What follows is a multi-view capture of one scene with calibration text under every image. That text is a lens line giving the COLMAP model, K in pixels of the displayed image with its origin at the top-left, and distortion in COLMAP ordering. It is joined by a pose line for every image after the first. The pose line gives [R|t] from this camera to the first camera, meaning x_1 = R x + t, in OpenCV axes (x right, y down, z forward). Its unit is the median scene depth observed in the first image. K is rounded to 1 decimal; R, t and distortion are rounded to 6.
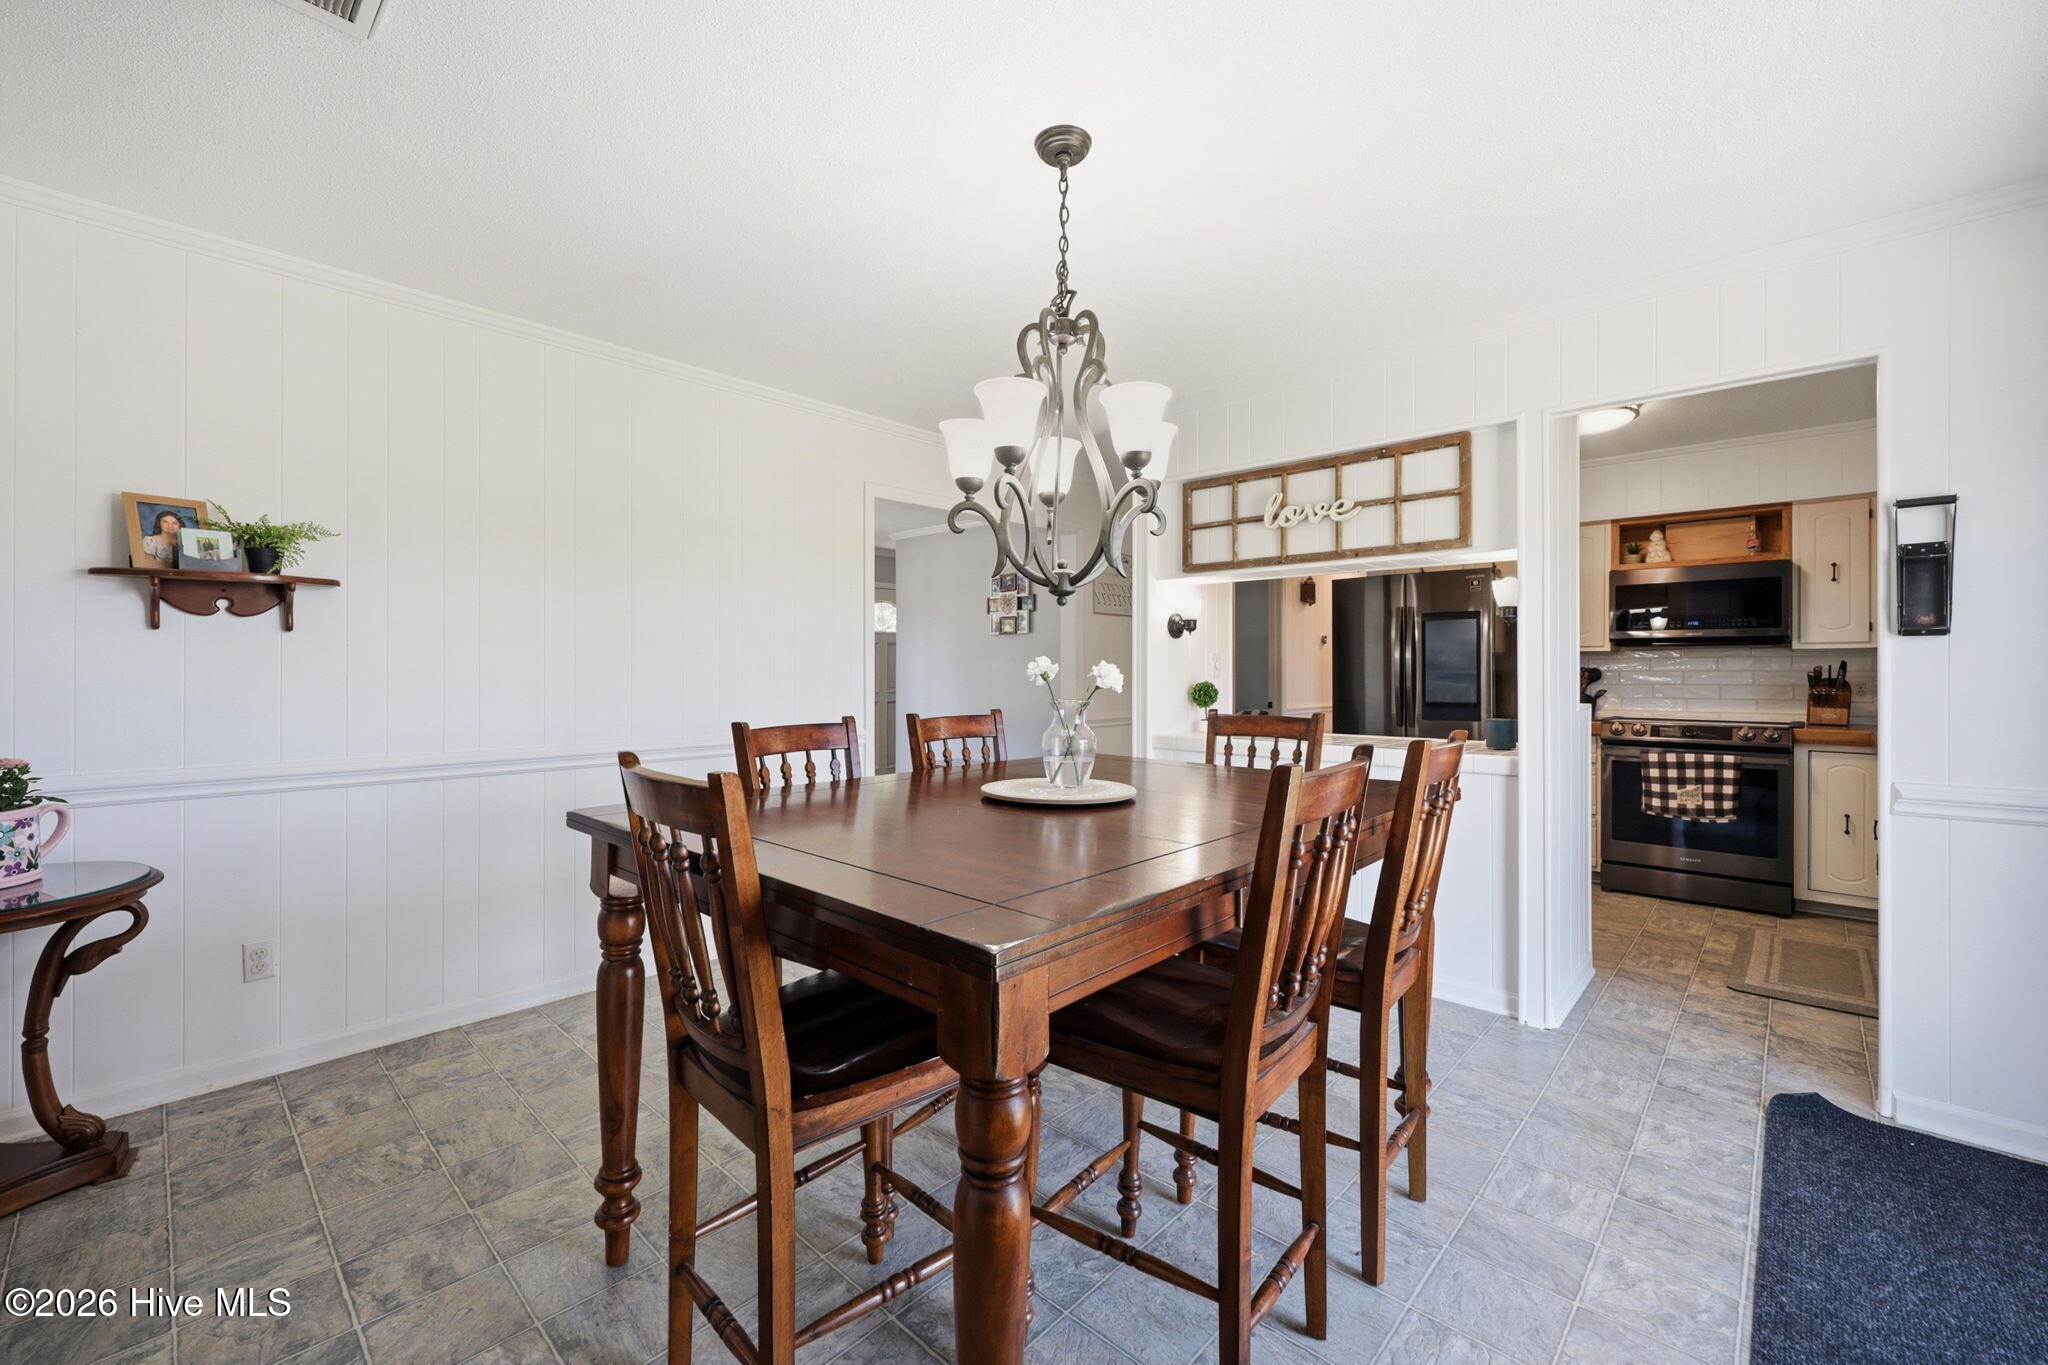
lens RADIAL K [[822.3, 0, 1014.1], [0, 822.3, 672.5], [0, 0, 1]] dist [-0.001404, 0.000060]
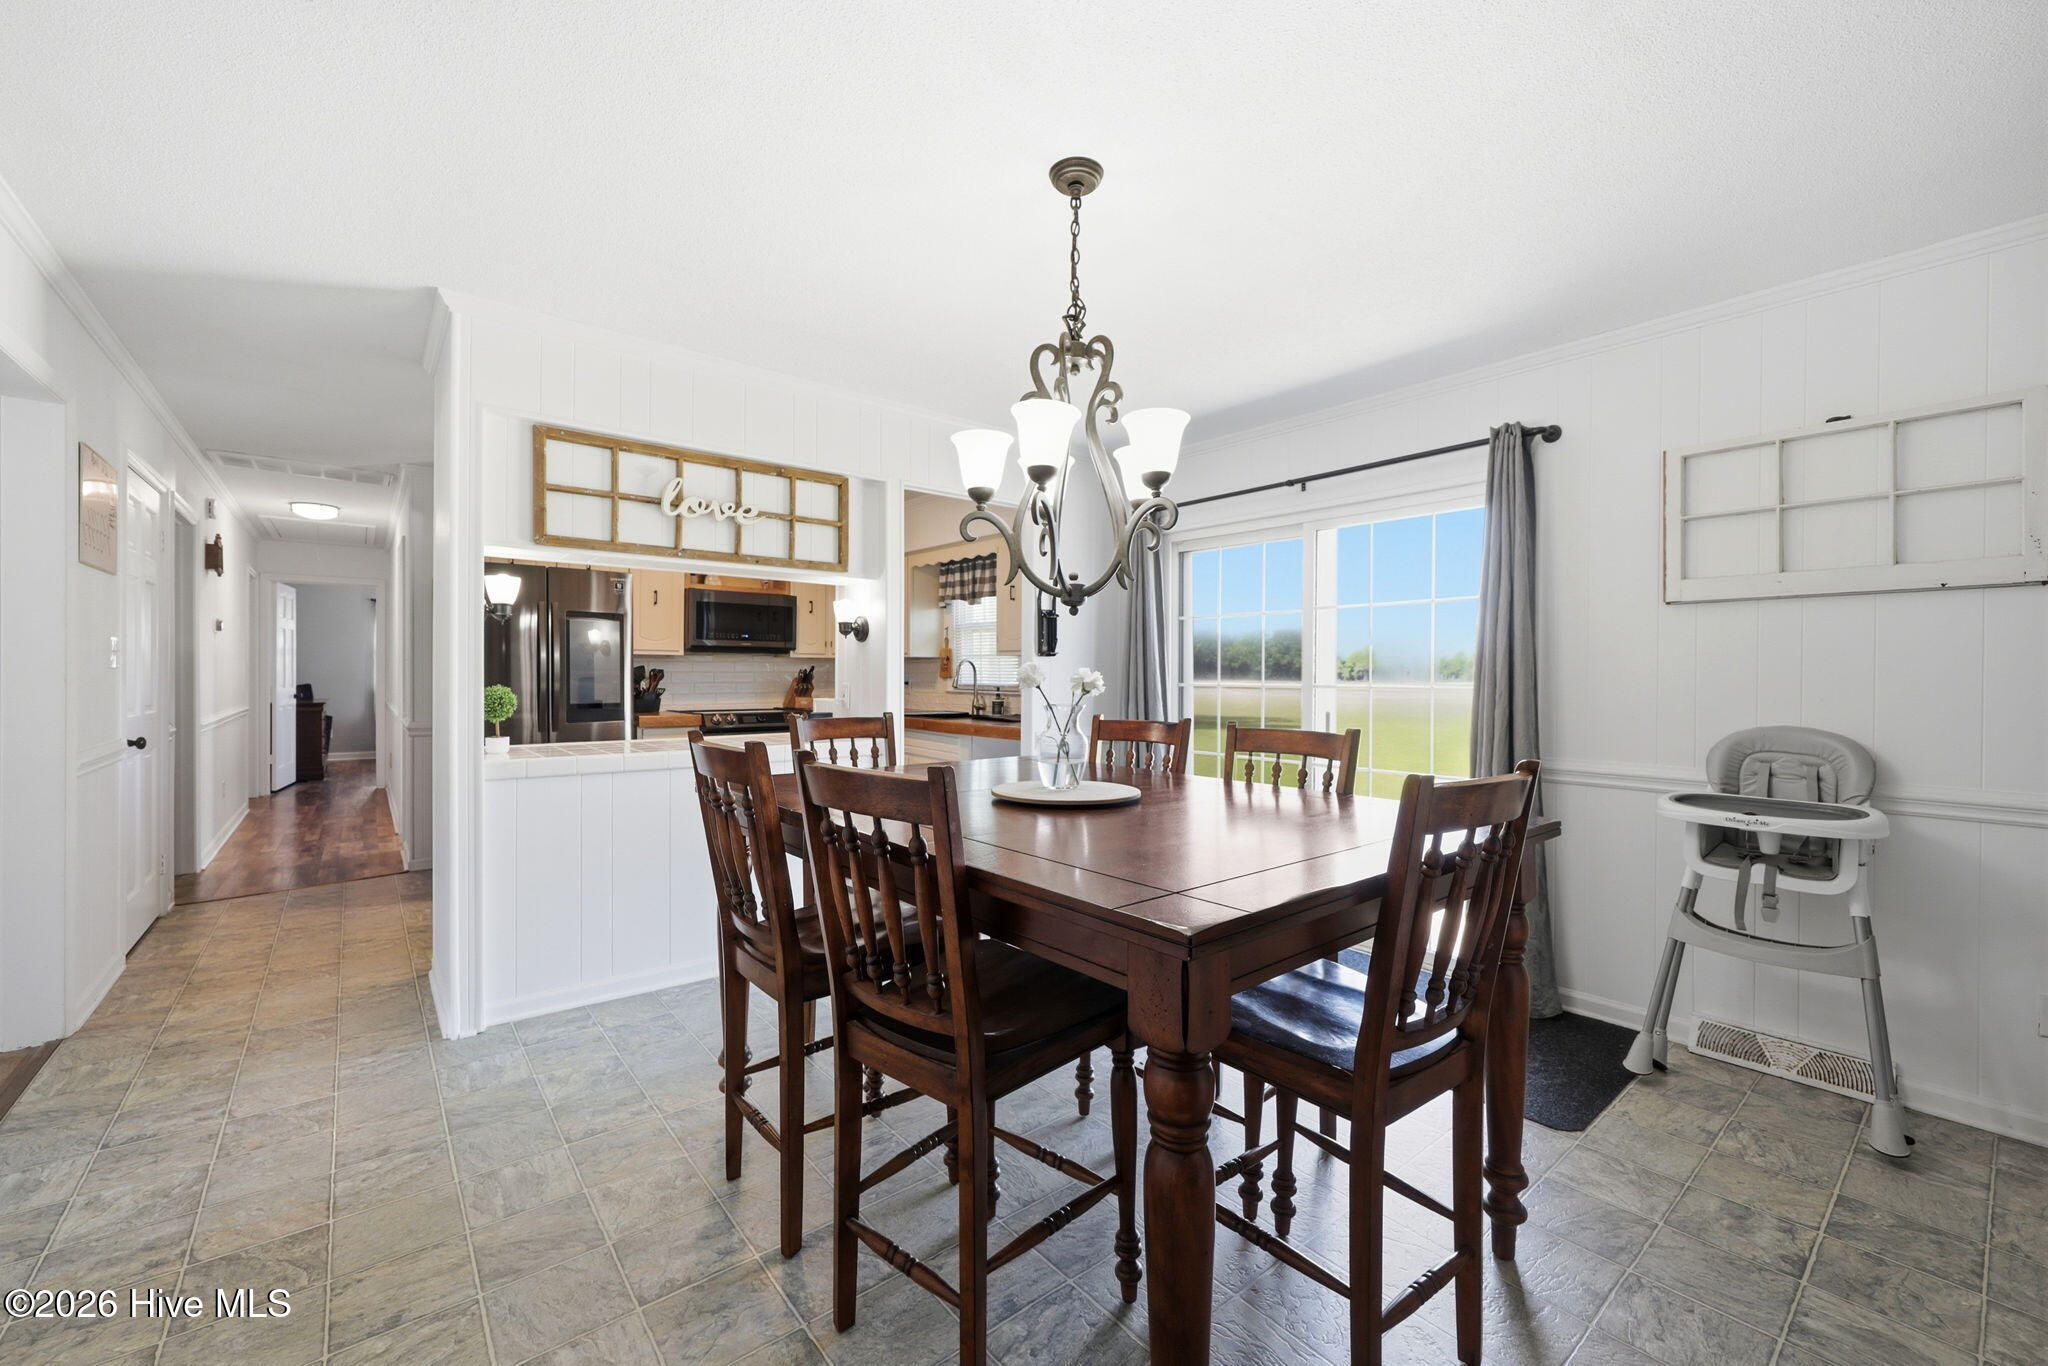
lens RADIAL K [[822.3, 0, 1015.0], [0, 822.3, 680.9], [0, 0, 1]] dist [-0.001404, 0.000060]
pose [[0.132363, -0.010193, 0.991149, -0.592535], [-0.002492, 0.999941, 0.010617, -0.004303], [-0.991198, -0.003875, 0.132329, 0.558582]]
